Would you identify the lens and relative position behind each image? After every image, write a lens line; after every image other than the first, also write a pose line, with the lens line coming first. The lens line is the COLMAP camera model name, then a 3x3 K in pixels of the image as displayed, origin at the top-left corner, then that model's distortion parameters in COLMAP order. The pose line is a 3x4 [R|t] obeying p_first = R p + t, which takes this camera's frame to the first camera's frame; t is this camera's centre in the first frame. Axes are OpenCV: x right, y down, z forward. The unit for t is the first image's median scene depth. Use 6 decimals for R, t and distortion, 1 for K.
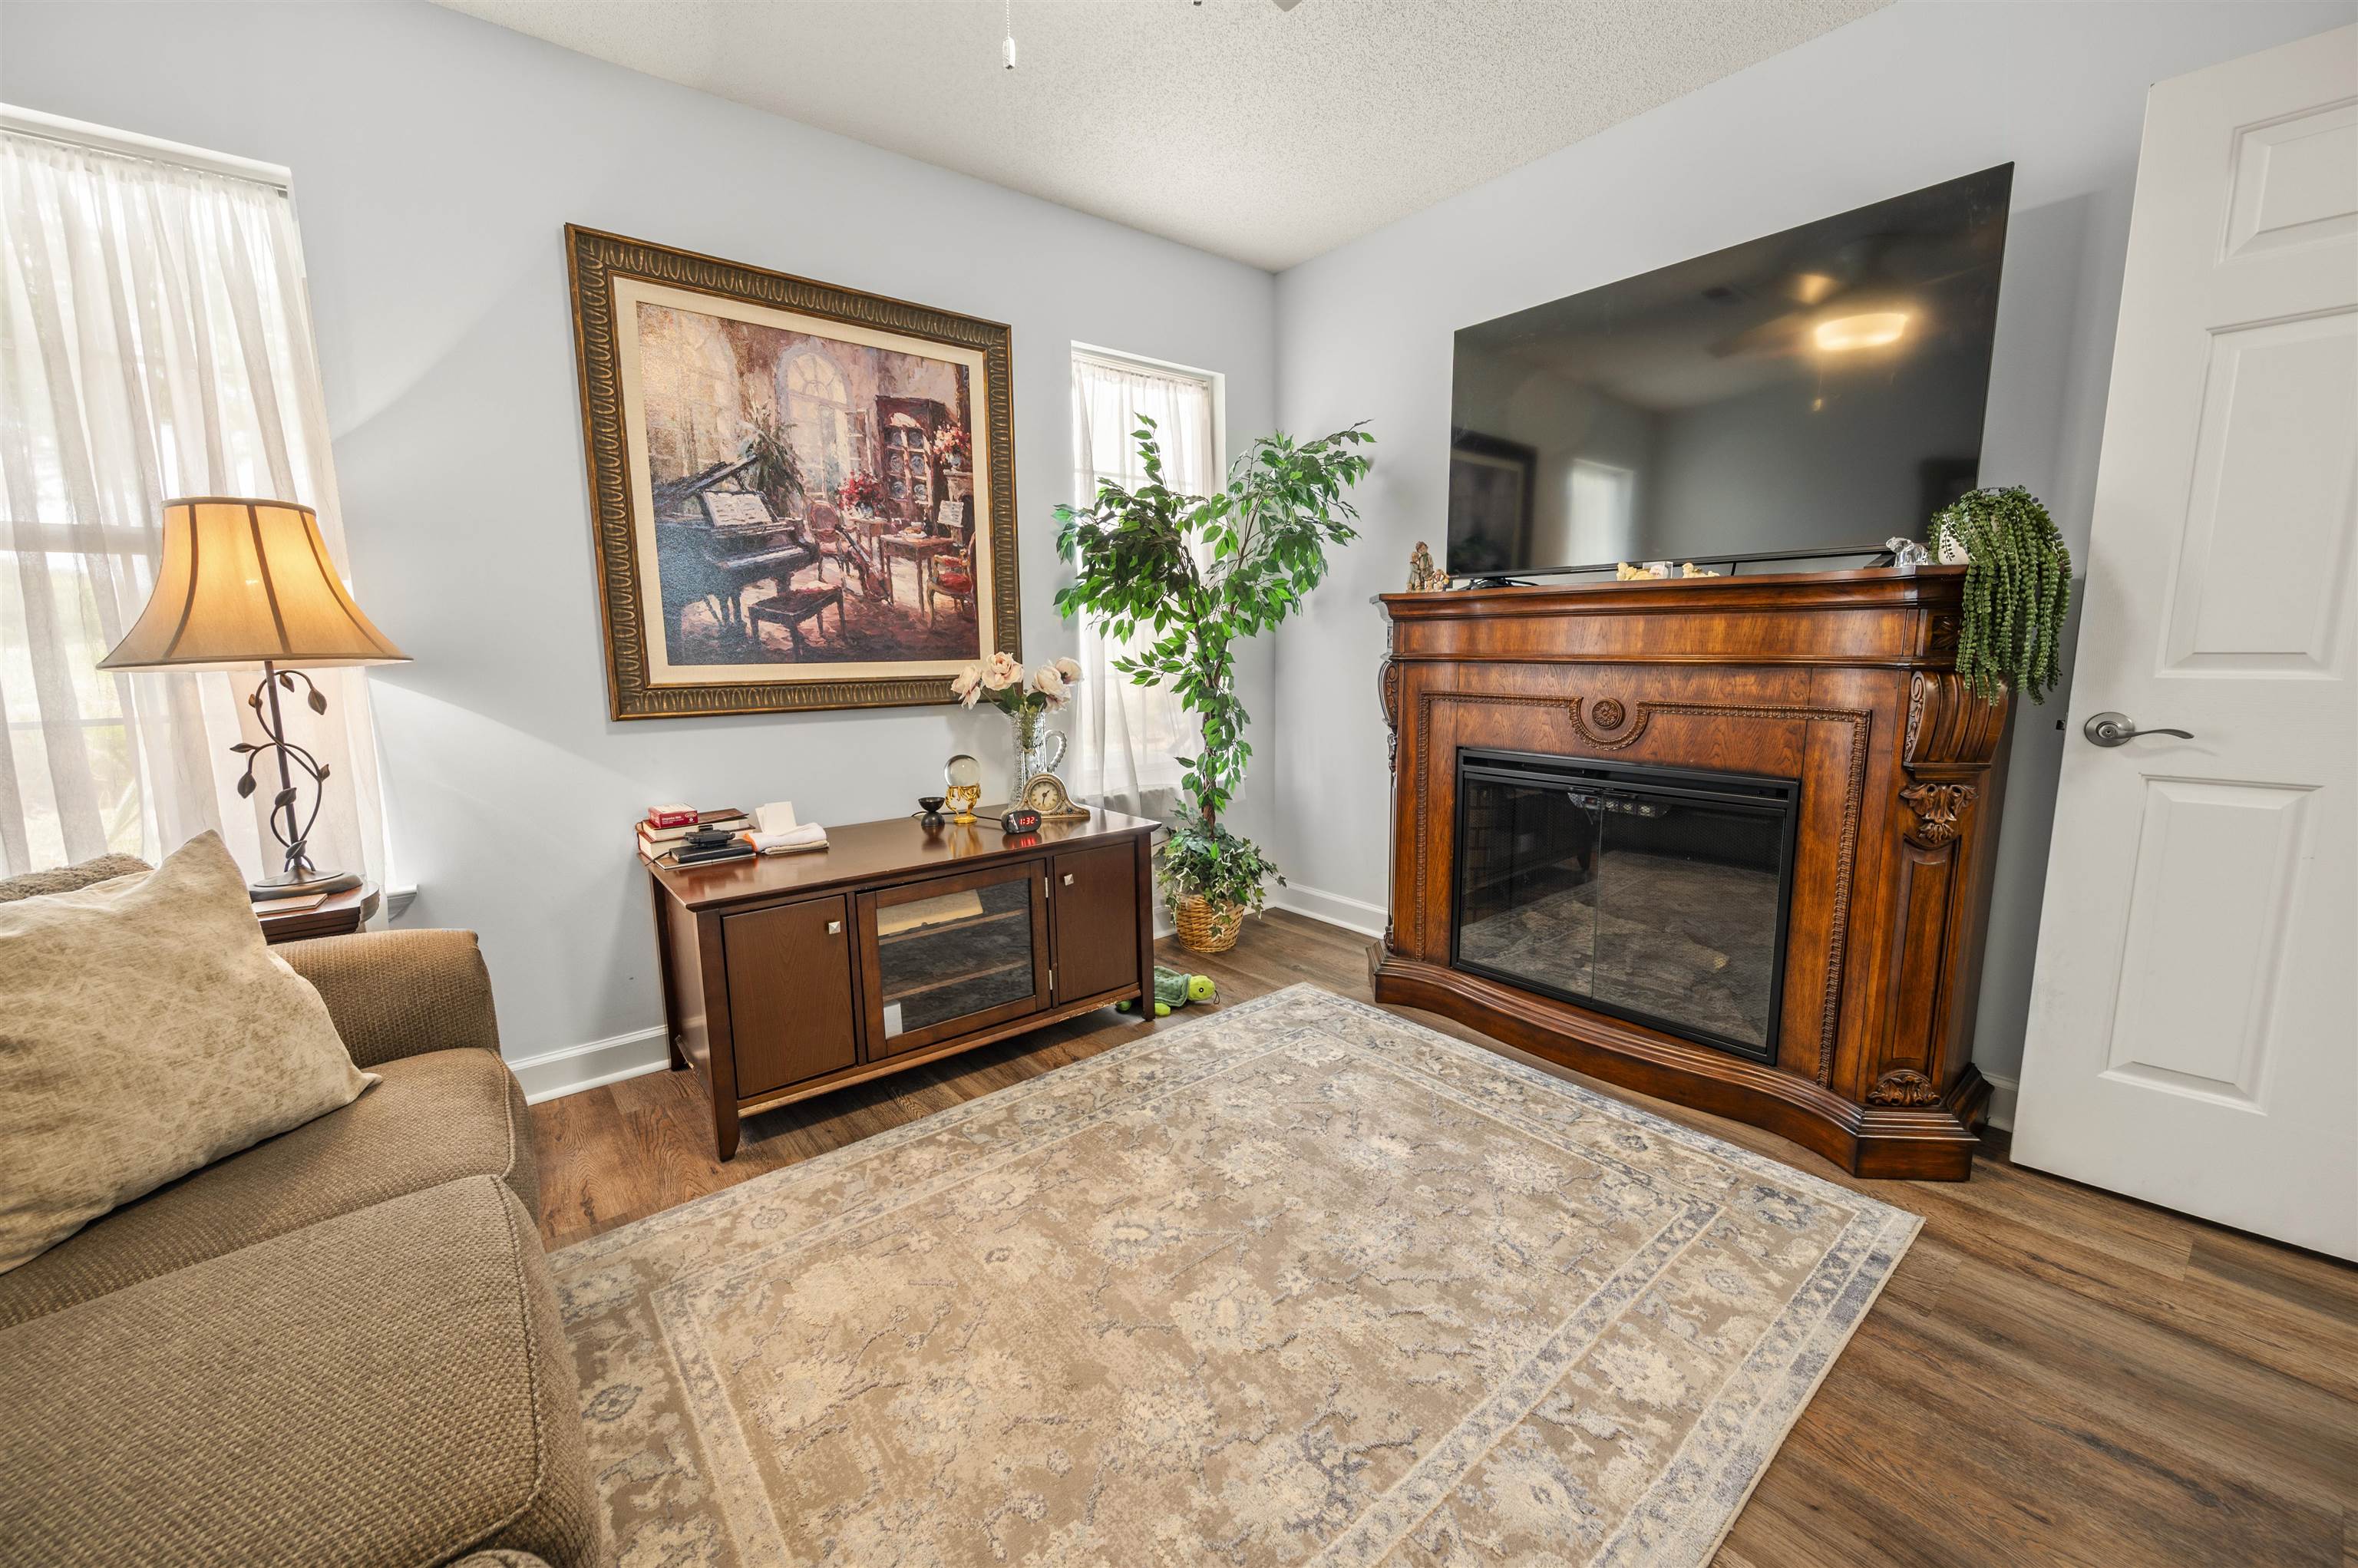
lens RADIAL K [[924.9, 0, 1177.1], [0, 924.9, 777.9], [0, 0, 1]] dist [-0.003303, 0.000313]
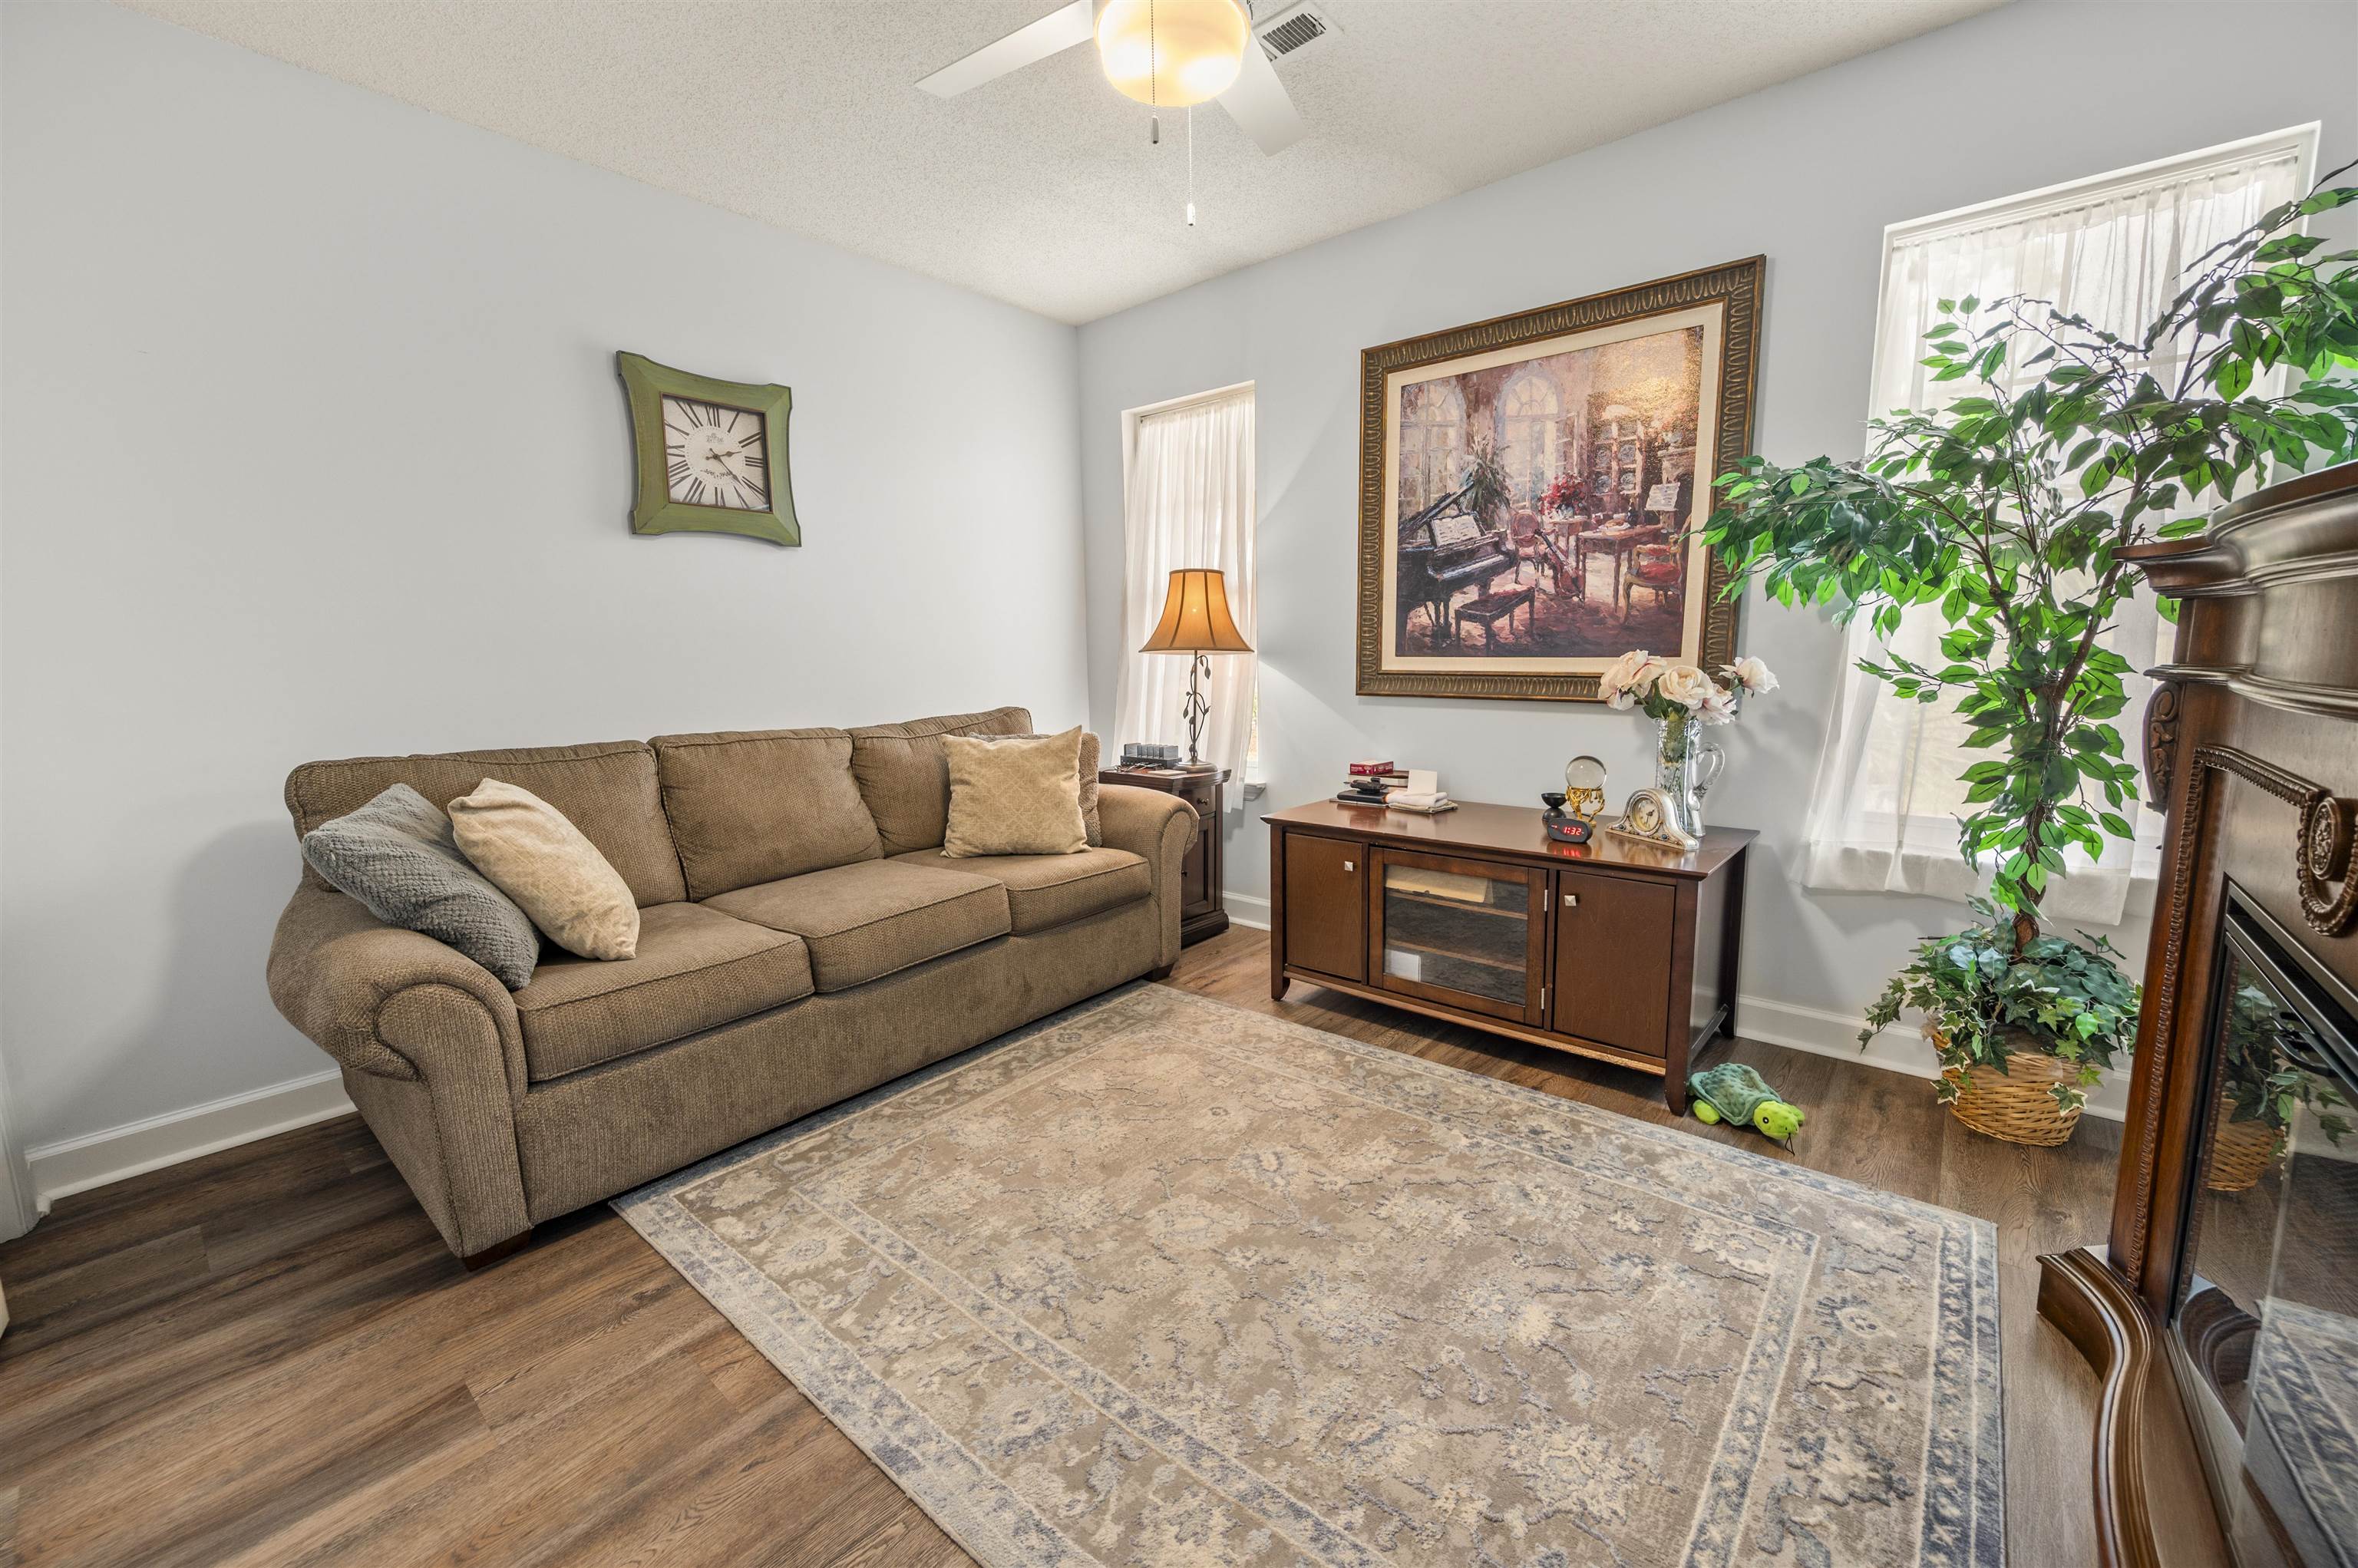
lens RADIAL K [[924.9, 0, 1177.2], [0, 924.9, 775.5], [0, 0, 1]] dist [-0.003303, 0.000313]
pose [[0.185709, 0.147236, -0.971511, 0.673895], [-0.130024, 0.983698, 0.124228, -0.073951], [0.973964, 0.103250, 0.201826, 0.420324]]
